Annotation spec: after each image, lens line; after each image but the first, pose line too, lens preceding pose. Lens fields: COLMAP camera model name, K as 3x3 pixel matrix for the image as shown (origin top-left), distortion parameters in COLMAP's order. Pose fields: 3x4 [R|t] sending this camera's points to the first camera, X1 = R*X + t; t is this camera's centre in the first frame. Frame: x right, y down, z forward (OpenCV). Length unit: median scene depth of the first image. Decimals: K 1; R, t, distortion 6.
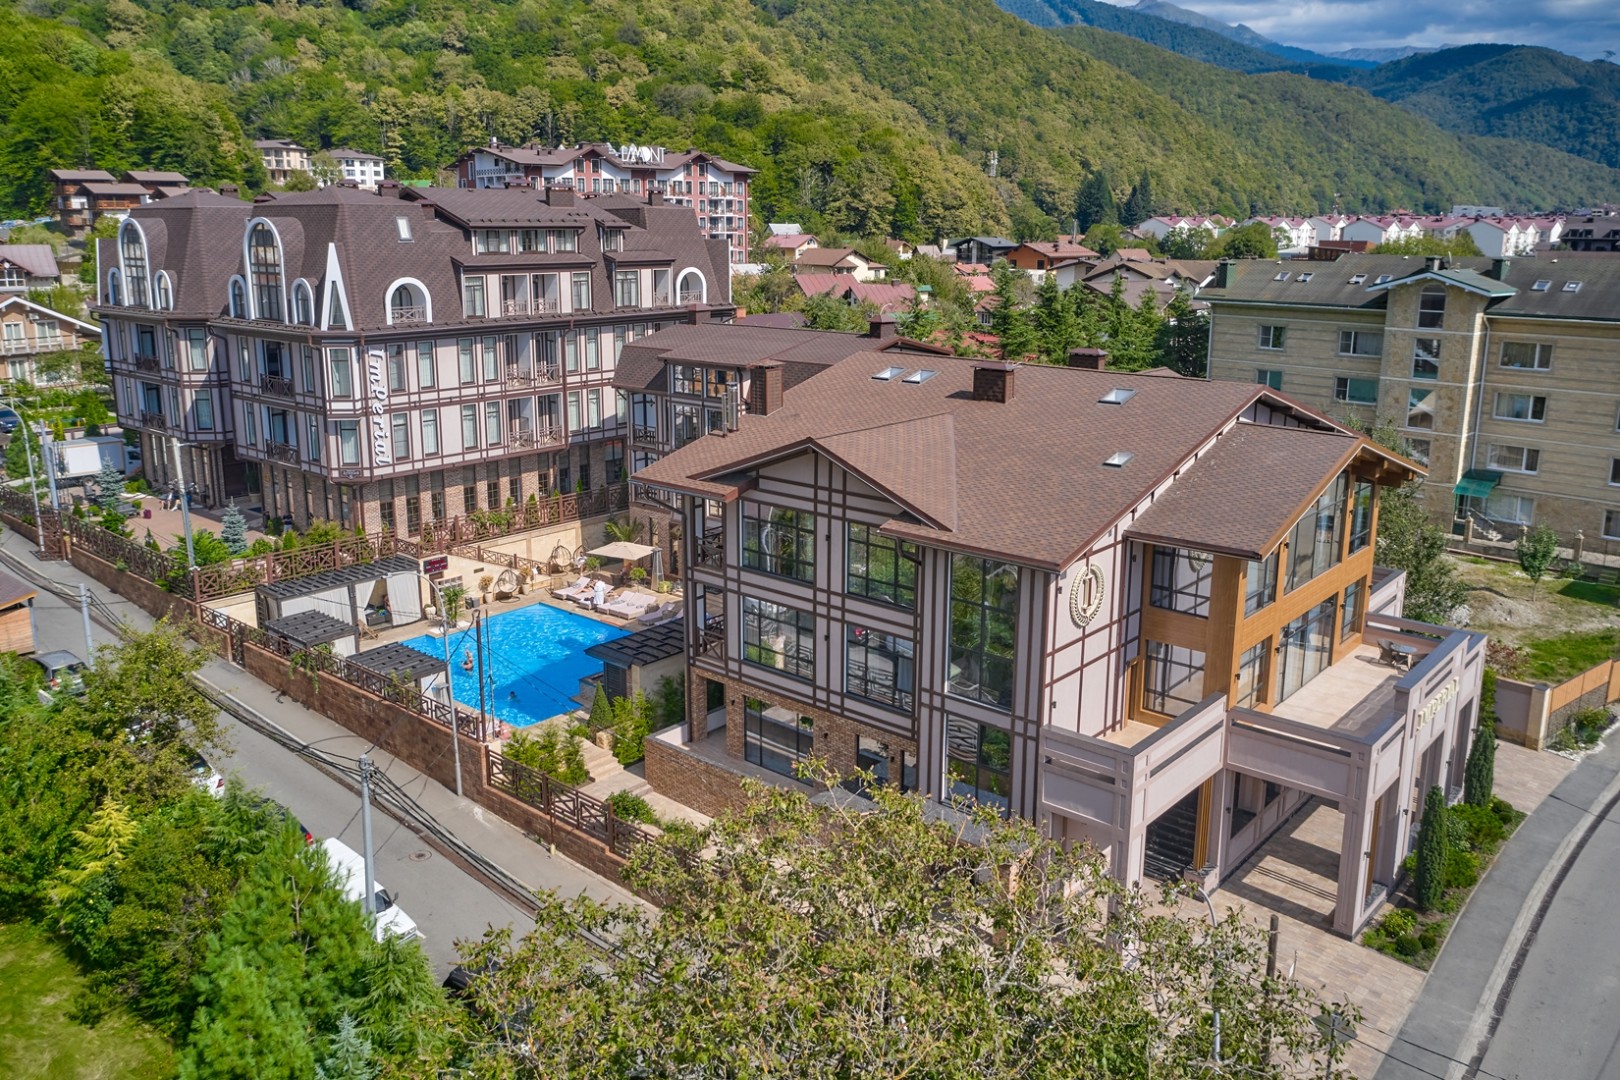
lens RADIAL K [[1253.2, 0, 810.0], [0, 1253.2, 540.0], [0, 0, 1]] dist [0.005410, 0.004446]
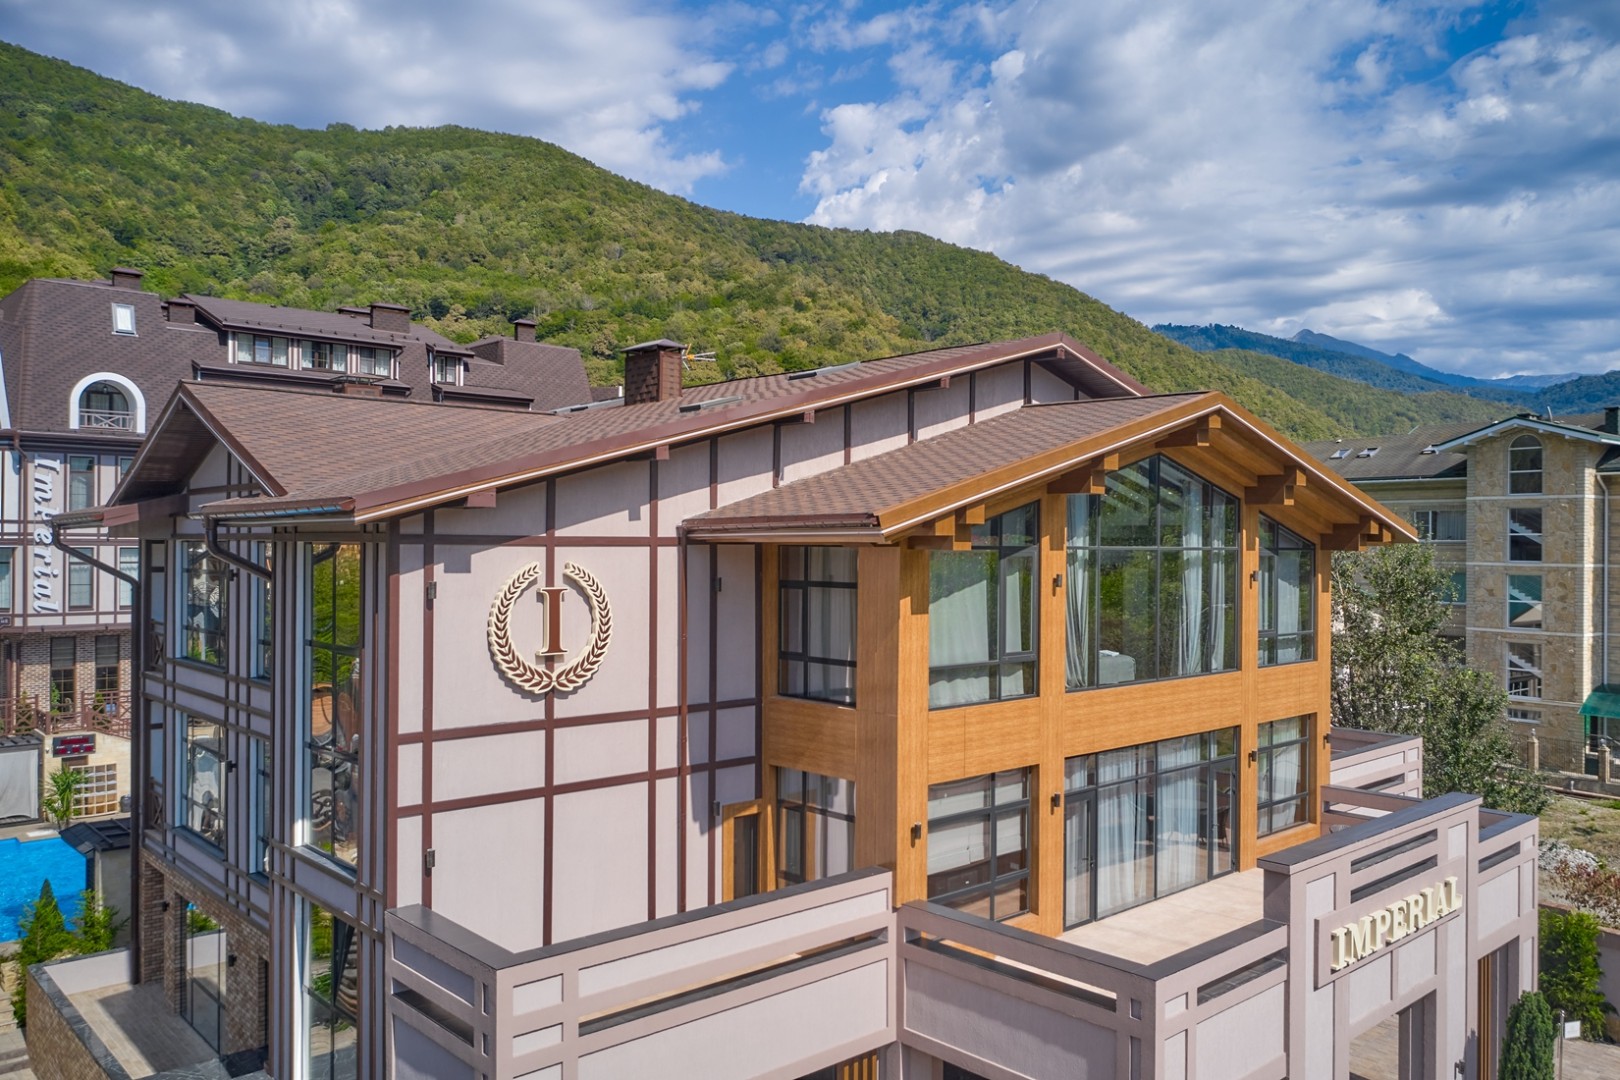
lens RADIAL K [[1326.8, 0, 810.0], [0, 1326.8, 540.0], [0, 0, 1]] dist [-0.000703, -0.006657]
pose [[0.995915, 0.008709, -0.089876, 0.186301], [-0.028597, 0.974525, -0.222447, 0.061442], [0.085649, 0.224108, 0.970793, 0.269542]]
